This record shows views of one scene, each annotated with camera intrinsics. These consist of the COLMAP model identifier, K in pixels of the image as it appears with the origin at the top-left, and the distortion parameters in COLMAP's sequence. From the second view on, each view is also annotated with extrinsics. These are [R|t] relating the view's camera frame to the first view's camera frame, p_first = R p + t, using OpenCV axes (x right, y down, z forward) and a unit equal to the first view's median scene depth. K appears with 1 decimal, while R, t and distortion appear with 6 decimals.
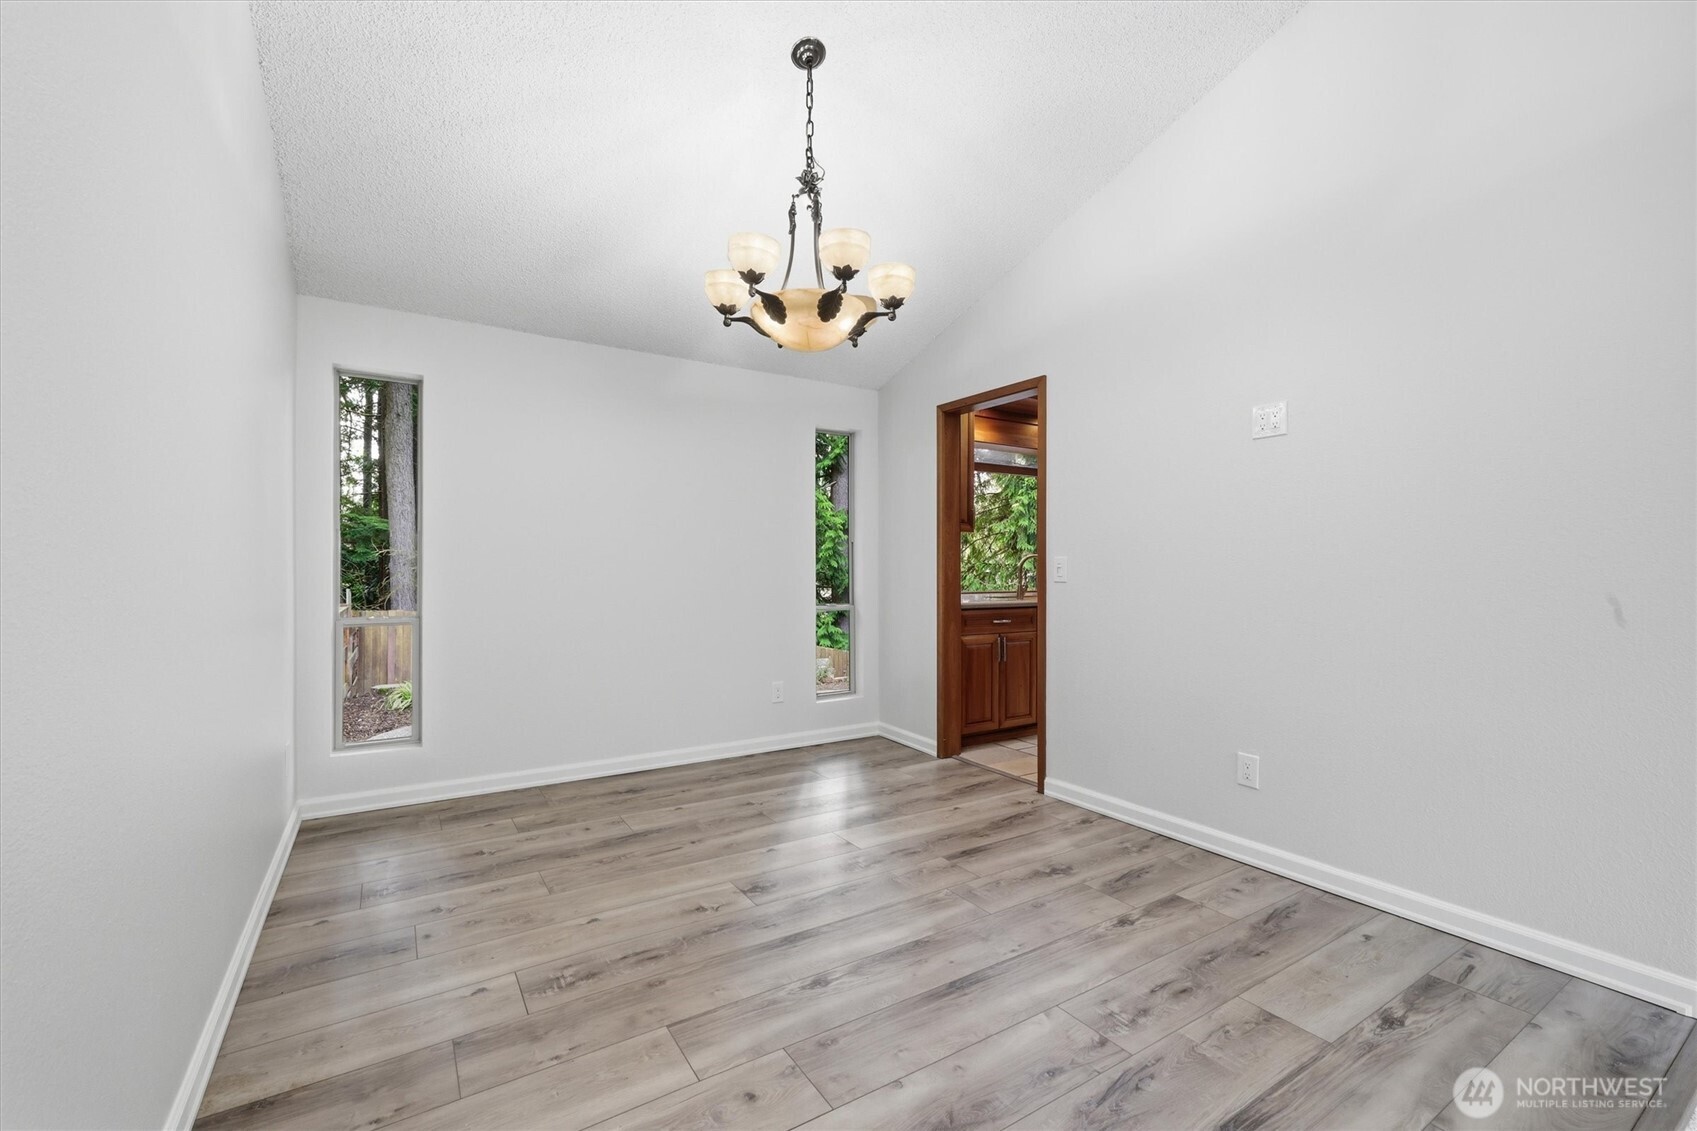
lens RADIAL K [[714.5, 0, 844.5], [0, 714.5, 563.6], [0, 0, 1]] dist [-0.000983, 0.000334]
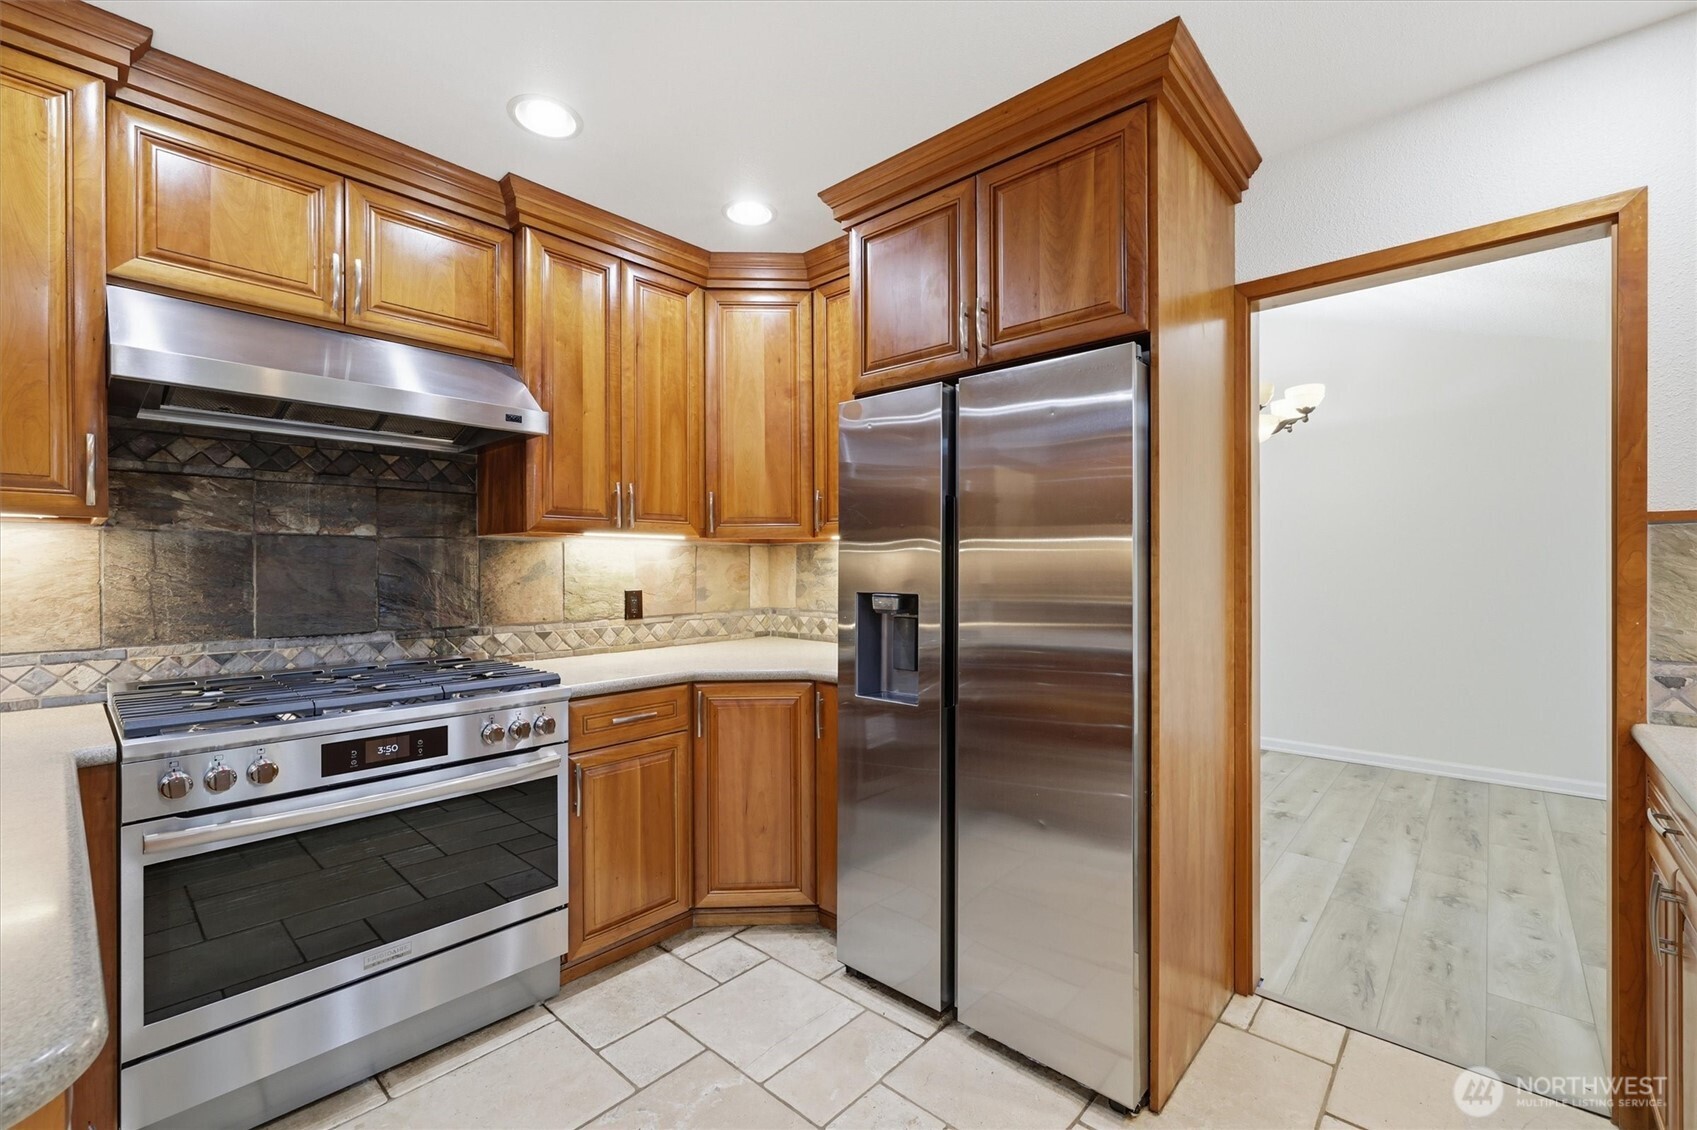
lens RADIAL K [[719.5, 0, 845.4], [0, 719.5, 565.0], [0, 0, 1]] dist [-0.001093, 0.000084]
pose [[-0.960234, 0.002372, -0.279186, 0.928370], [0.004092, 0.999976, -0.005579, -0.037697], [0.279166, -0.006500, -0.960221, 1.774491]]
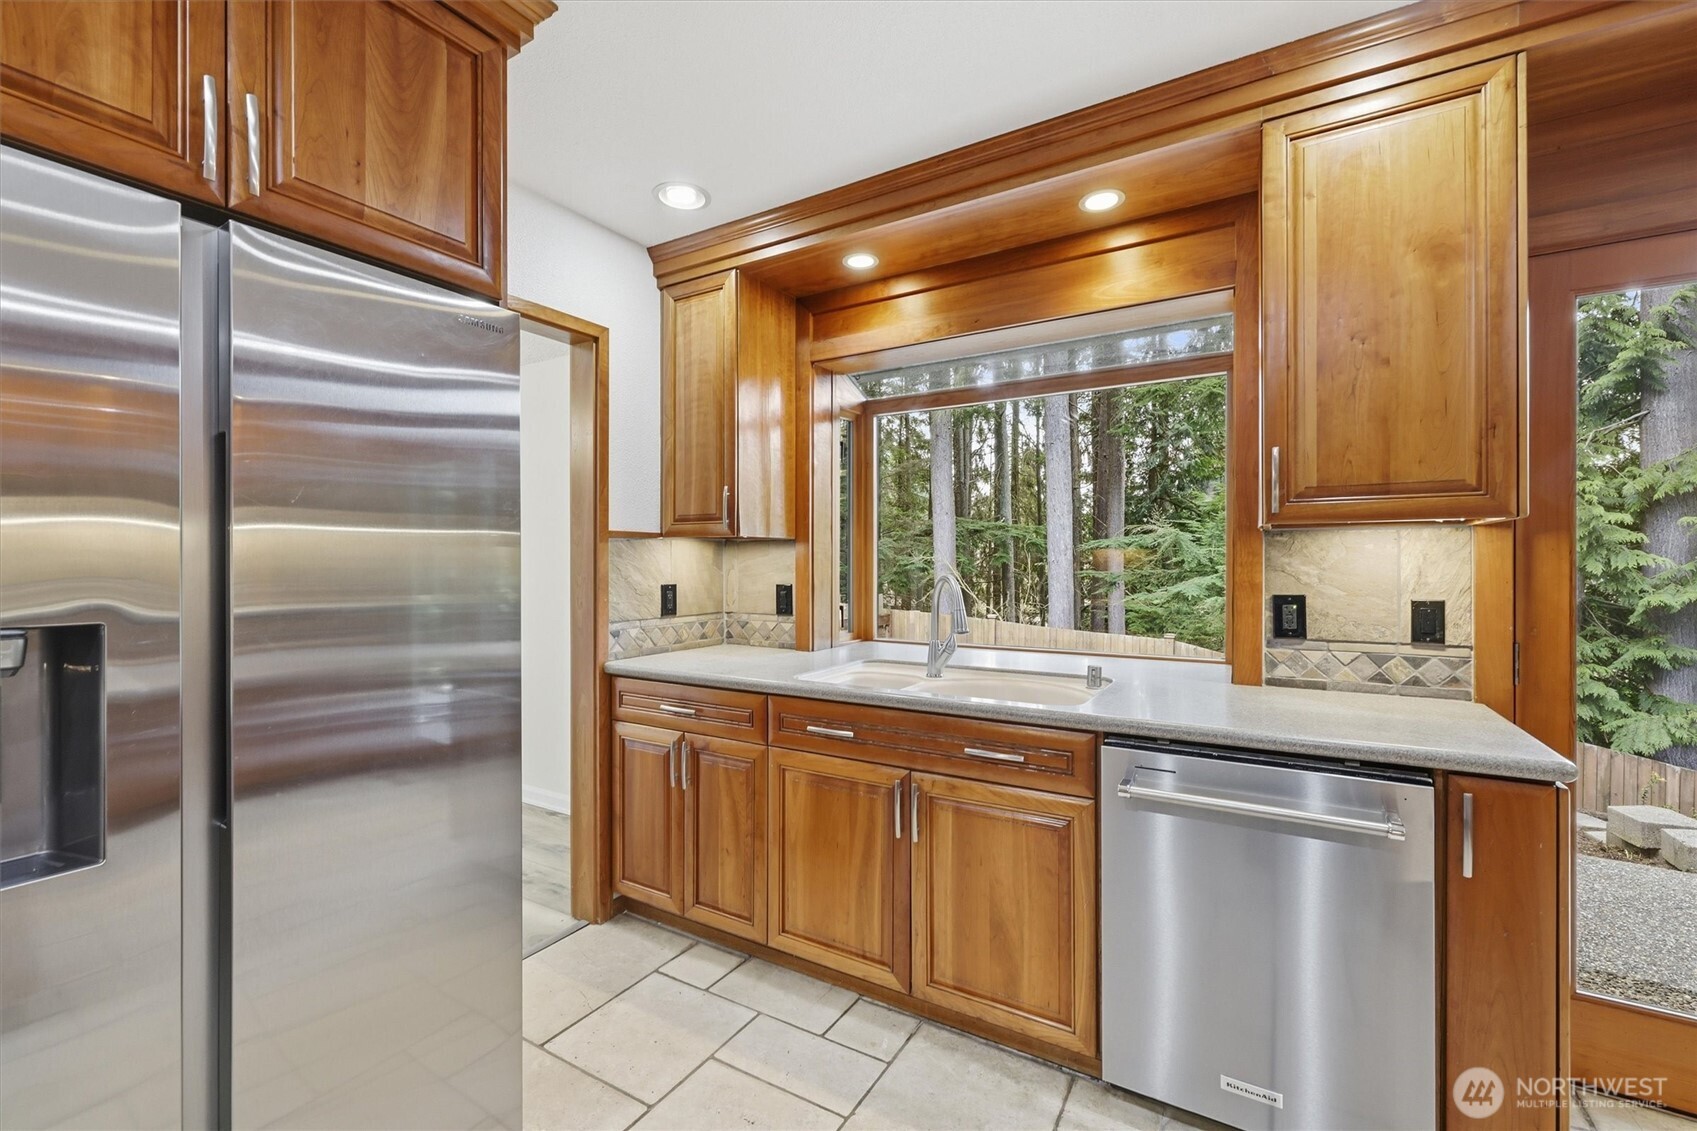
lens RADIAL K [[719.5, 0, 845.4], [0, 719.5, 565.5], [0, 0, 1]] dist [-0.001093, 0.000084]
pose [[0.456944, 0.004247, -0.889485, 1.097267], [0.003147, 0.999975, 0.006391, -0.040302], [0.889490, -0.005720, 0.456919, 1.303322]]
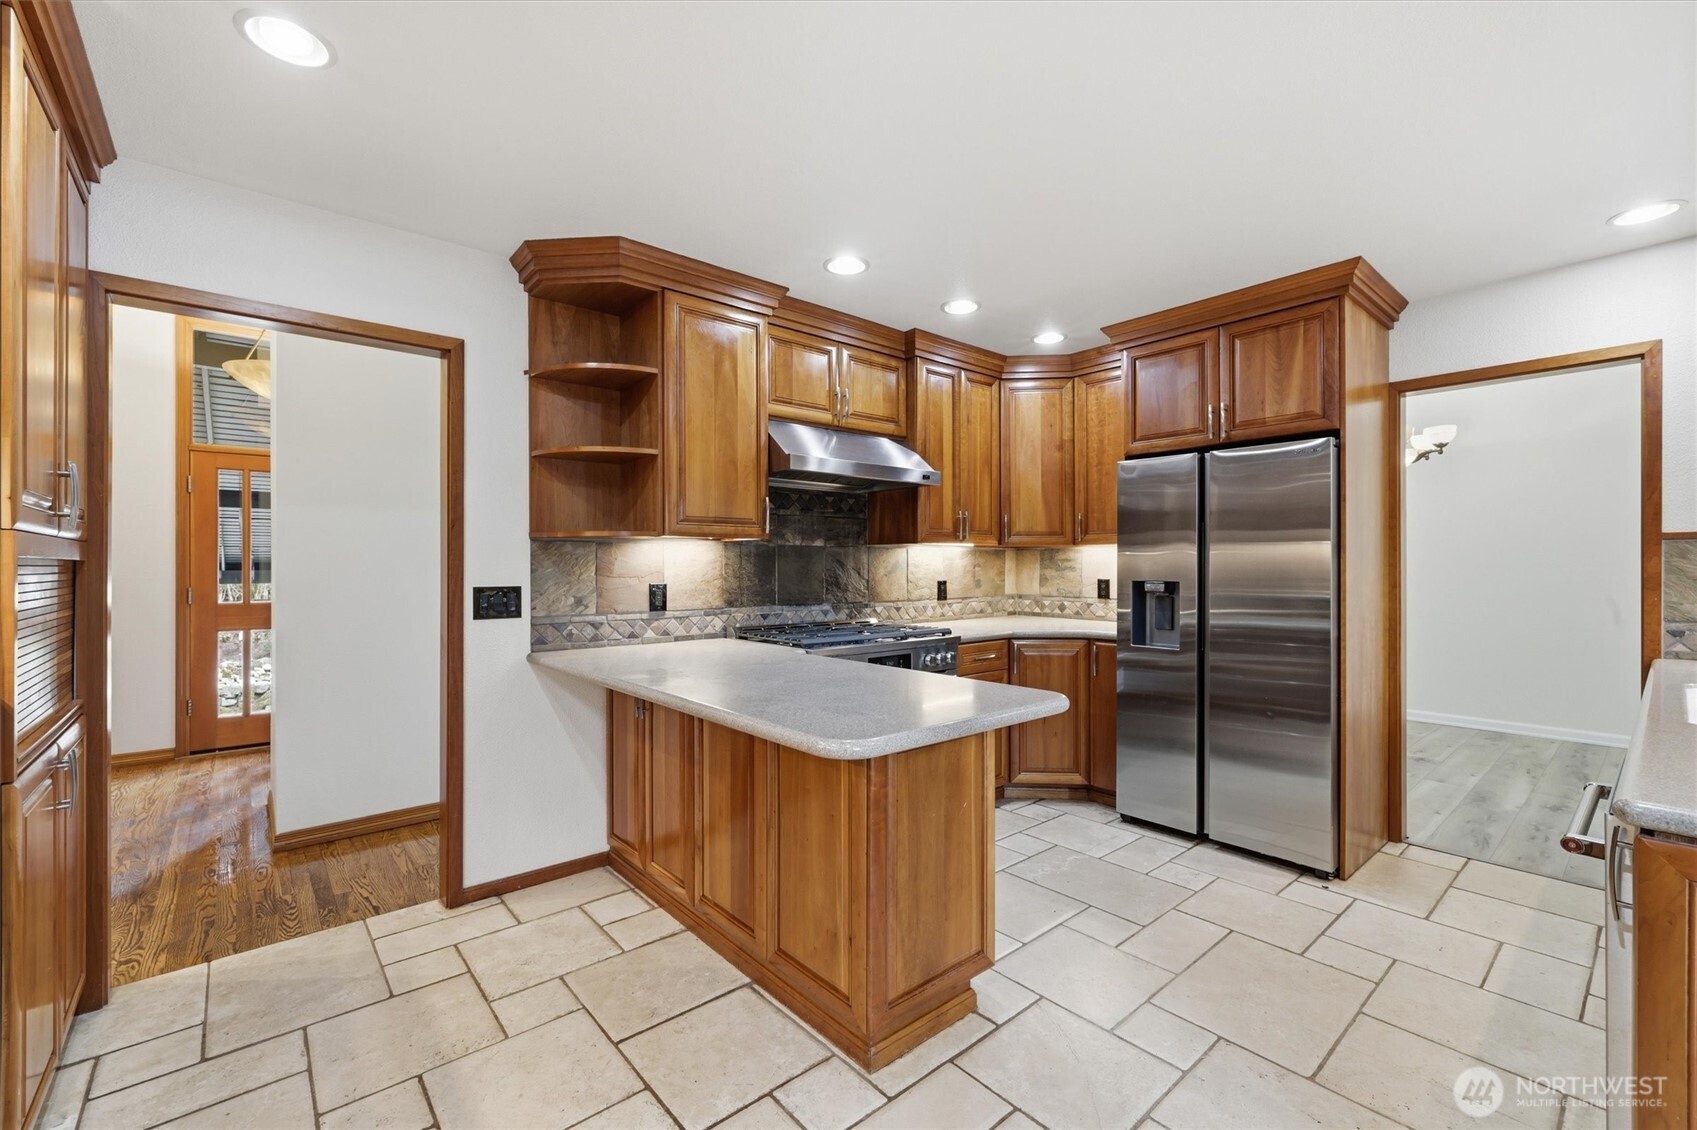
lens RADIAL K [[714.5, 0, 844.5], [0, 714.5, 563.1], [0, 0, 1]] dist [-0.000983, 0.000334]
pose [[-0.988110, 0.001082, -0.153744, 1.339278], [0.002172, 0.999974, -0.006922, -0.035763], [0.153733, -0.007174, -0.988086, 2.139701]]
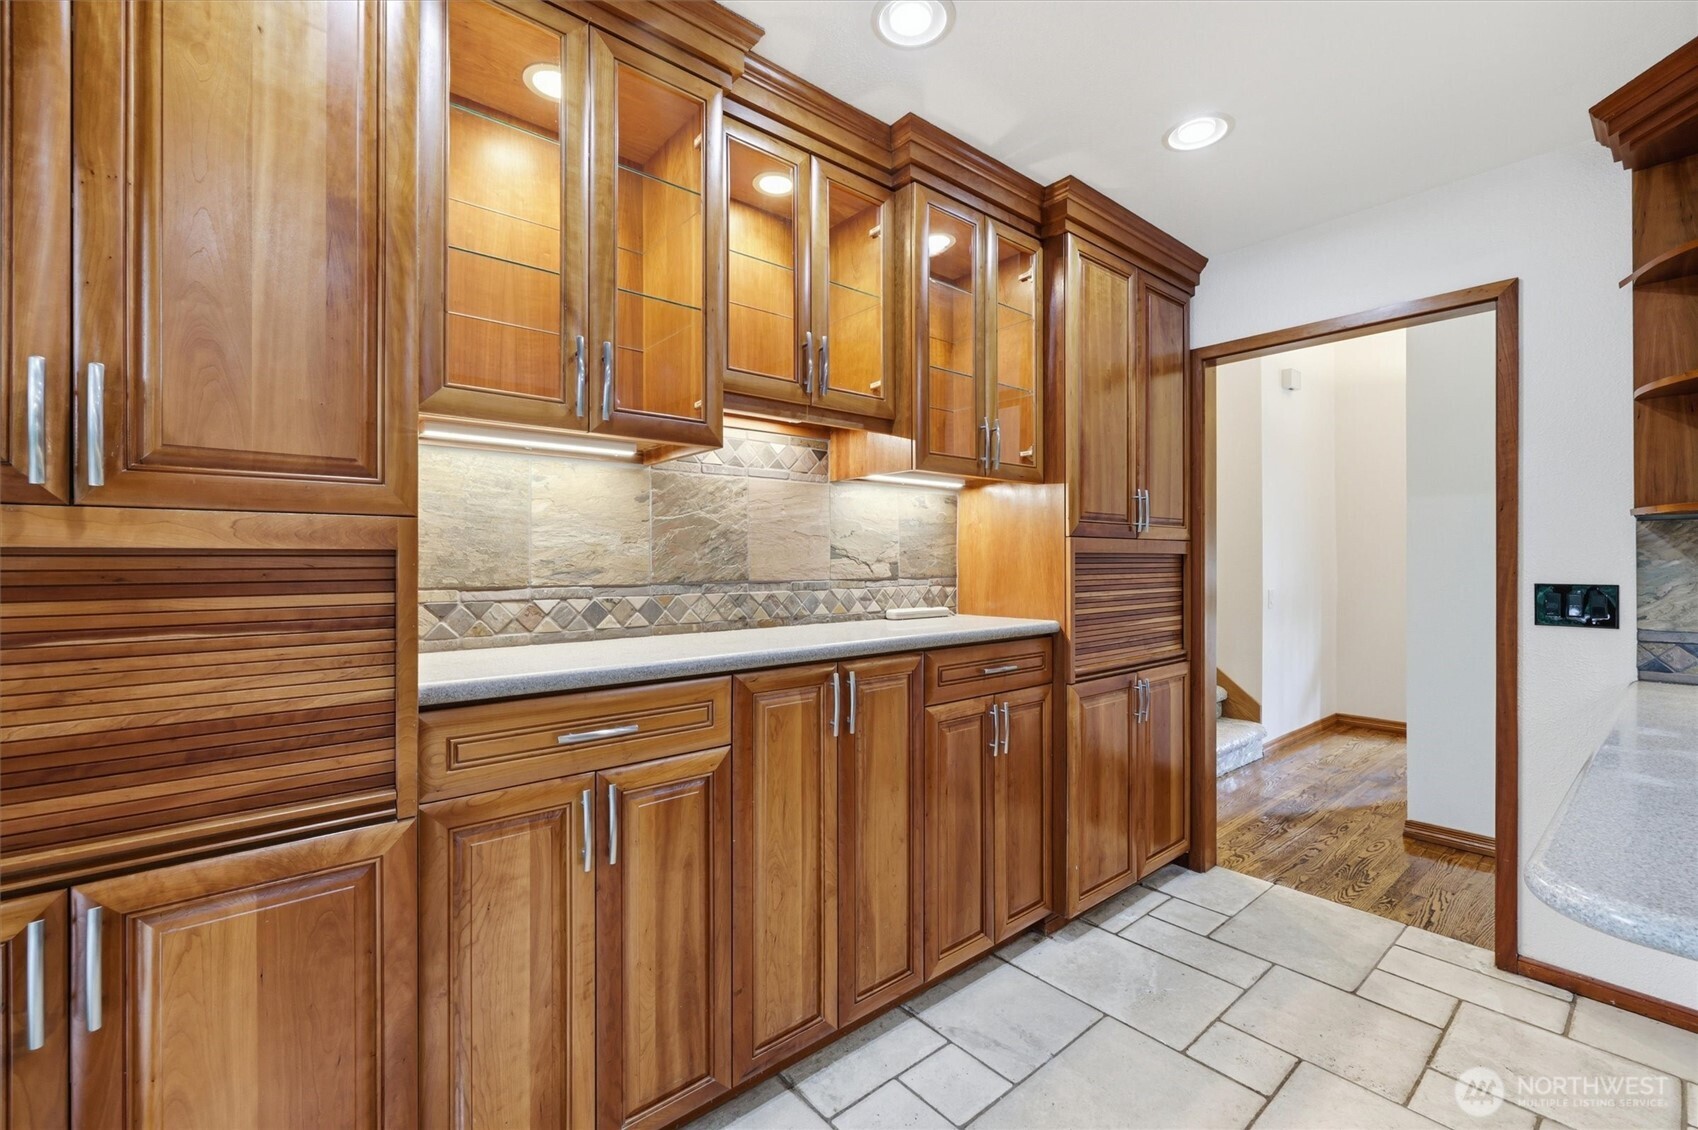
lens RADIAL K [[717.6, 0, 849.2], [0, 717.6, 558.9], [0, 0, 1]] dist [-0.000665, 0.000196]
pose [[-0.147404, 0.002282, 0.989074, 1.063381], [-0.001853, 0.999995, -0.002583, -0.034073], [-0.989075, -0.002213, -0.147399, 1.967113]]
